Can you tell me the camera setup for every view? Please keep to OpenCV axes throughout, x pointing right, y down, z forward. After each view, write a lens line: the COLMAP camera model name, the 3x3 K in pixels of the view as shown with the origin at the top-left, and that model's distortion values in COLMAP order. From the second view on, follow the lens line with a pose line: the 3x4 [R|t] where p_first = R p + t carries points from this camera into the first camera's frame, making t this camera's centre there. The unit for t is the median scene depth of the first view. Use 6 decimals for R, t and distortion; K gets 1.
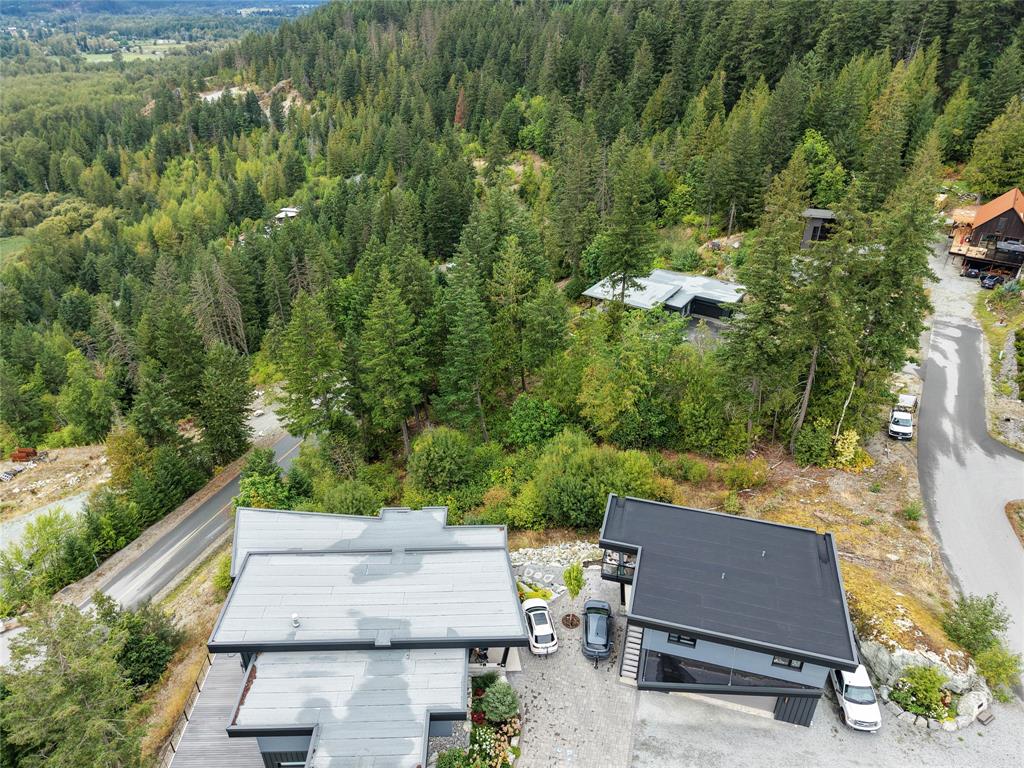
lens RADIAL K [[689.3, 0, 512.0], [0, 689.3, 384.0], [0, 0, 1]] dist [0.022362, -0.015877]
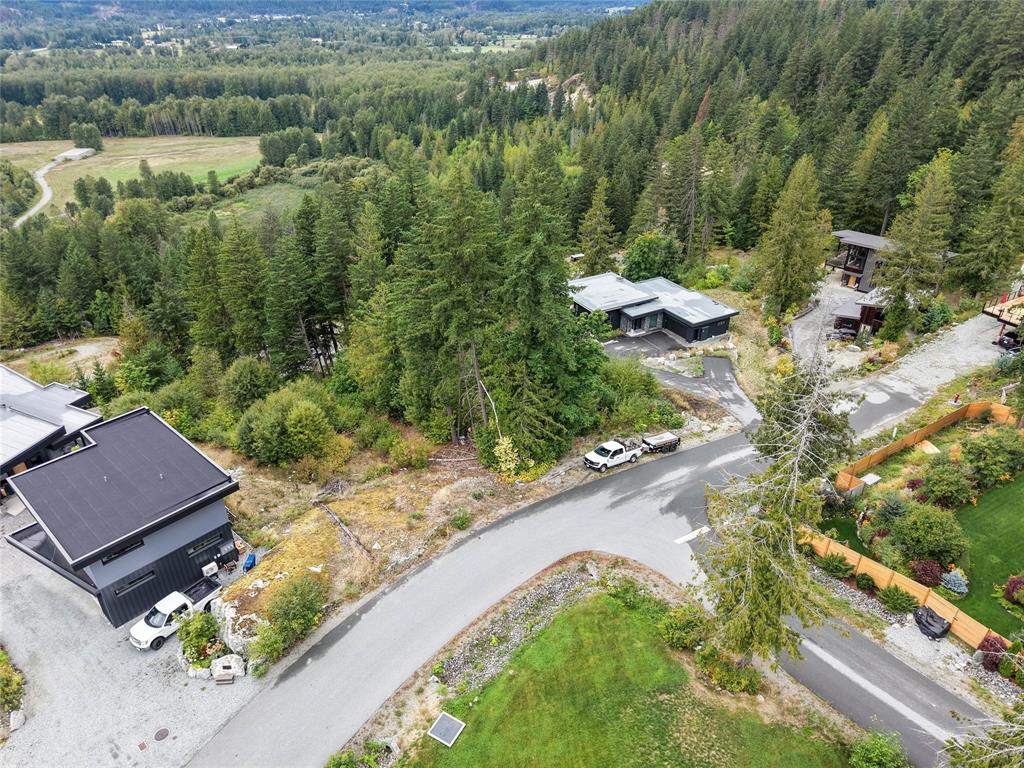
lens RADIAL K [[689.3, 0, 512.0], [0, 689.3, 384.0], [0, 0, 1]] dist [0.022362, -0.015877]
pose [[0.891133, 0.223268, -0.395009, 0.108167], [-0.223067, 0.973664, 0.047102, -0.006309], [0.395123, 0.046139, 0.917469, 0.017445]]
